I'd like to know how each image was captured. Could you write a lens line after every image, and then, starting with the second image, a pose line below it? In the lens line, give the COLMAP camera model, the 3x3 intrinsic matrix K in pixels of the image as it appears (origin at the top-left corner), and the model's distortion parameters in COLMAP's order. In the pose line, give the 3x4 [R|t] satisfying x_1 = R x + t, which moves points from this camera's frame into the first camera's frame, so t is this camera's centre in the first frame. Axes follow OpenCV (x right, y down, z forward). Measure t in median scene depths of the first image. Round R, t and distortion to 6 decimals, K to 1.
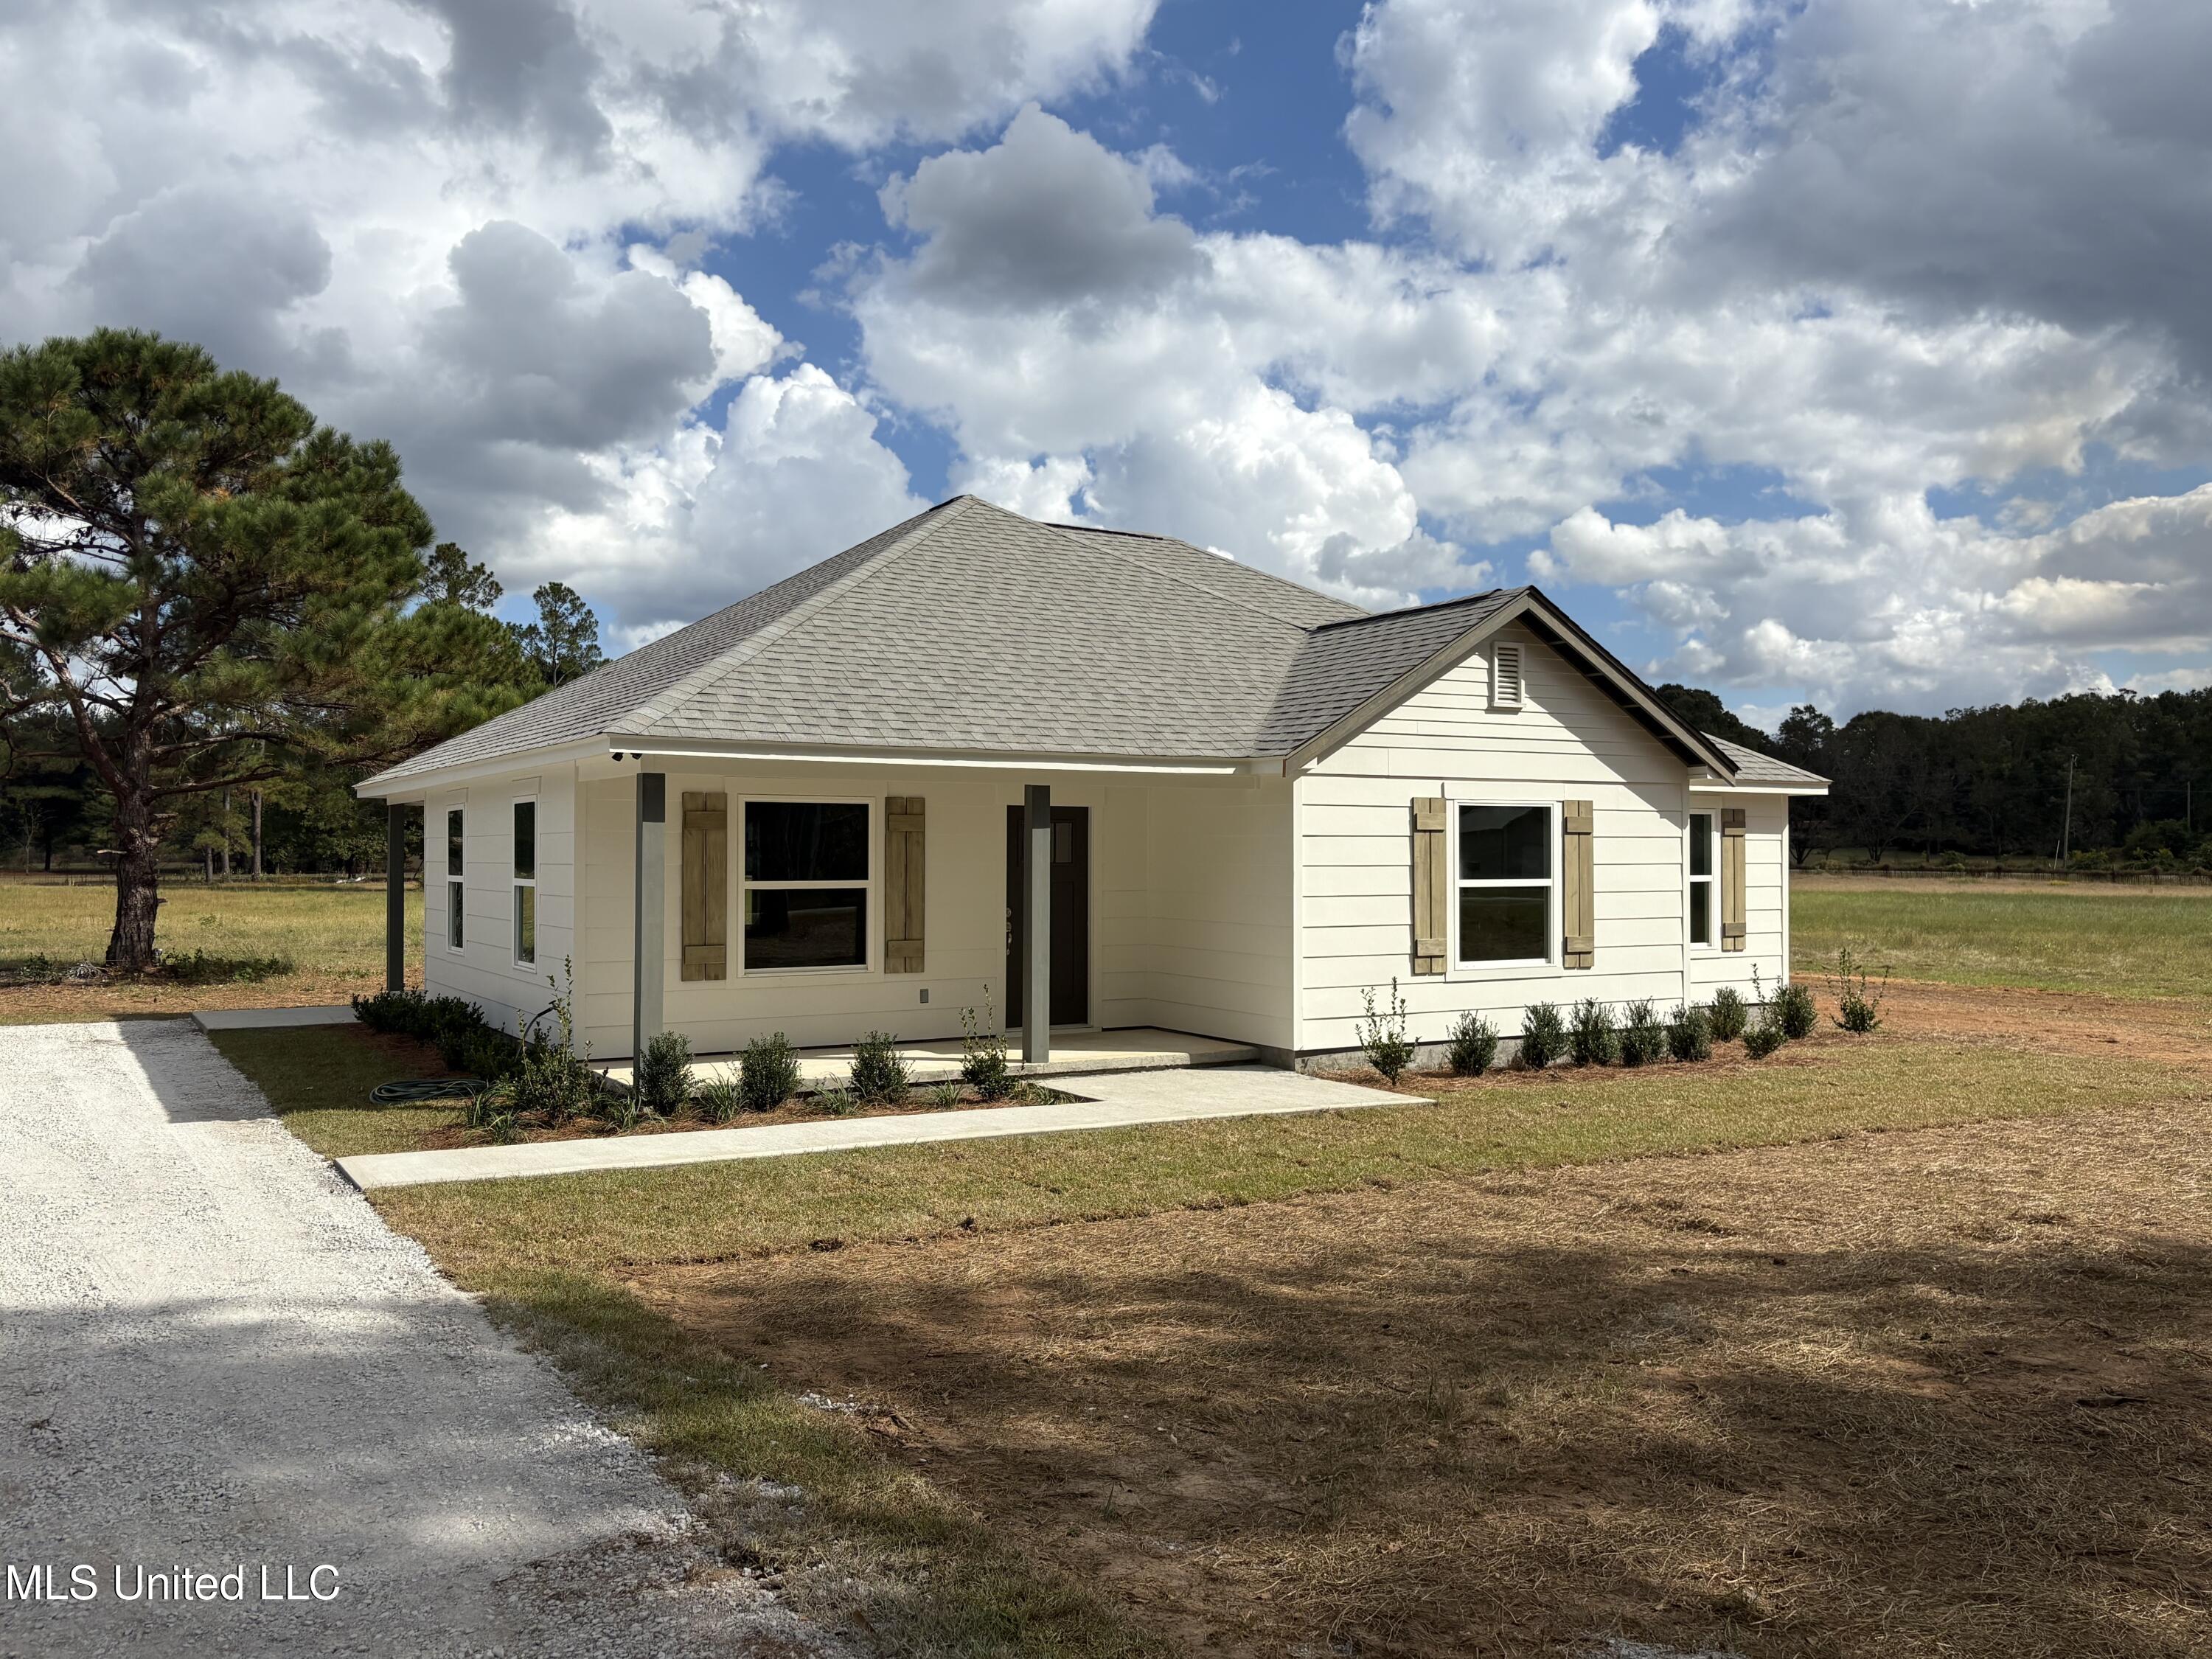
lens RADIAL K [[1789.1, 0, 1098.9], [0, 1789.1, 842.8], [0, 0, 1]] dist [0.028173, -0.032237]
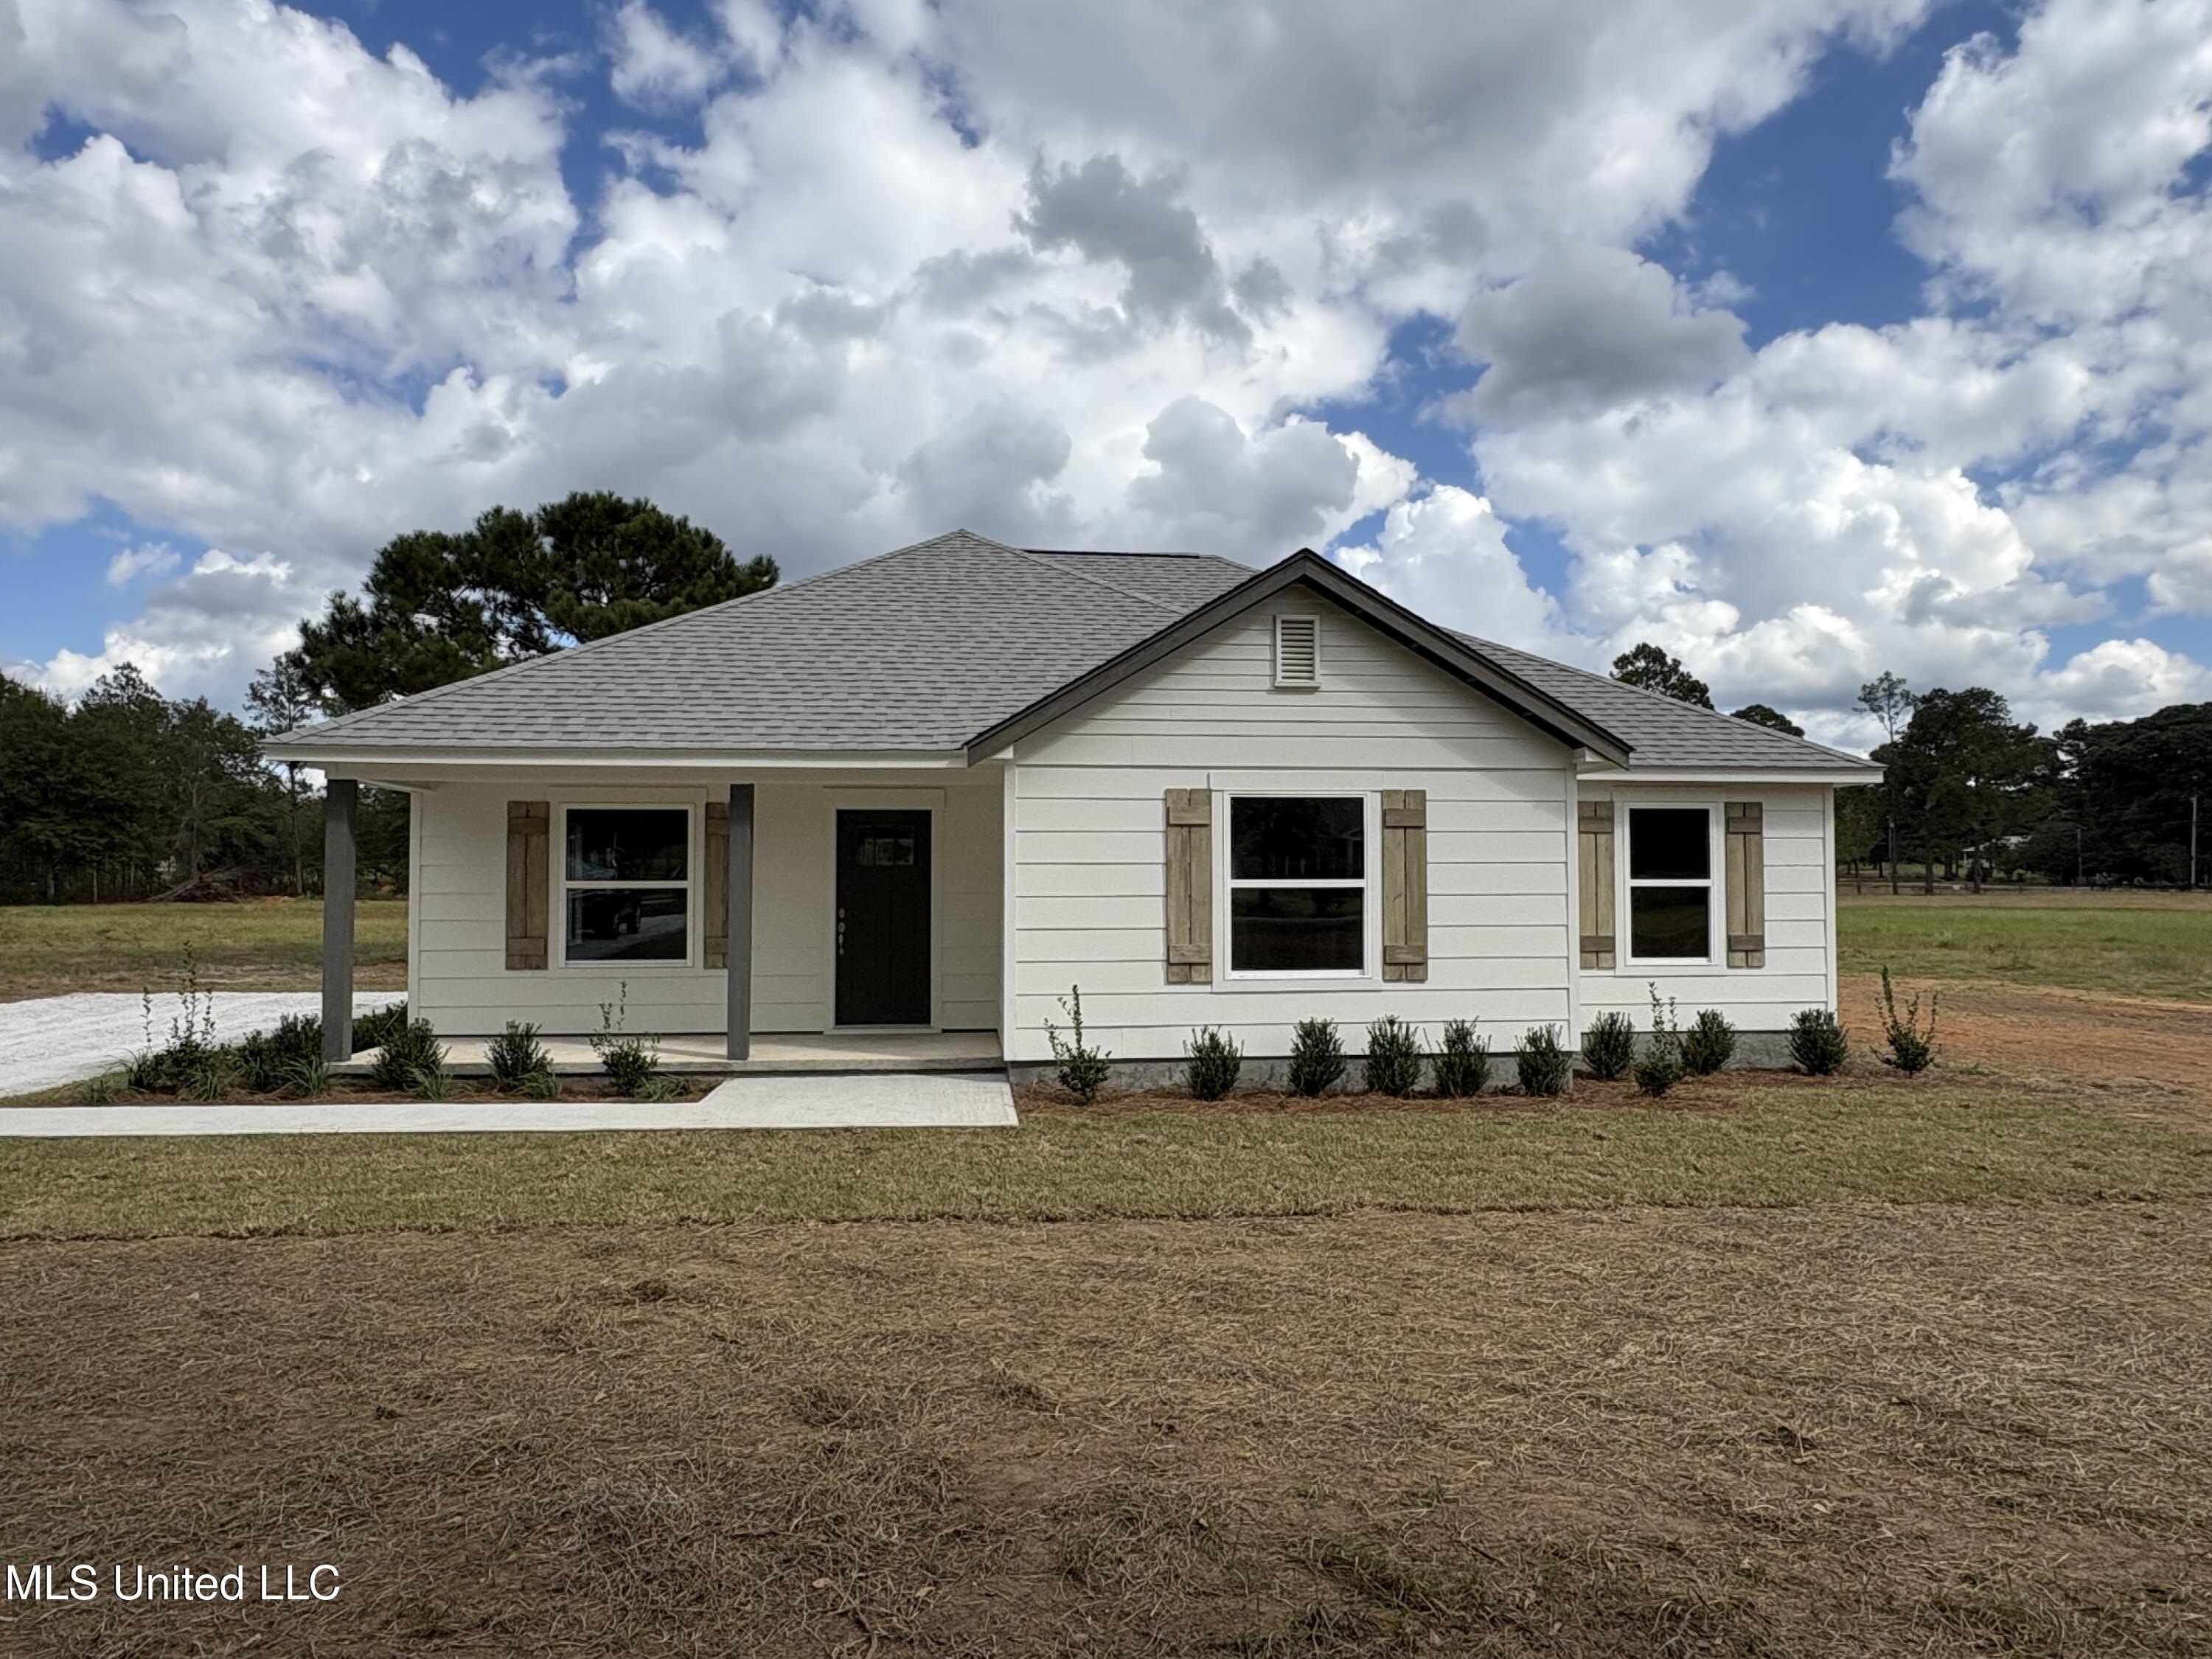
lens RADIAL K [[1400.6, 0, 1087.0], [0, 1400.6, 817.3], [0, 0, 1]] dist [0.004564, 0.000337]
pose [[0.912007, -0.020575, -0.409658, 0.392045], [0.004667, 0.999197, -0.039794, 0.015802], [0.410148, 0.034380, 0.911371, 0.300510]]
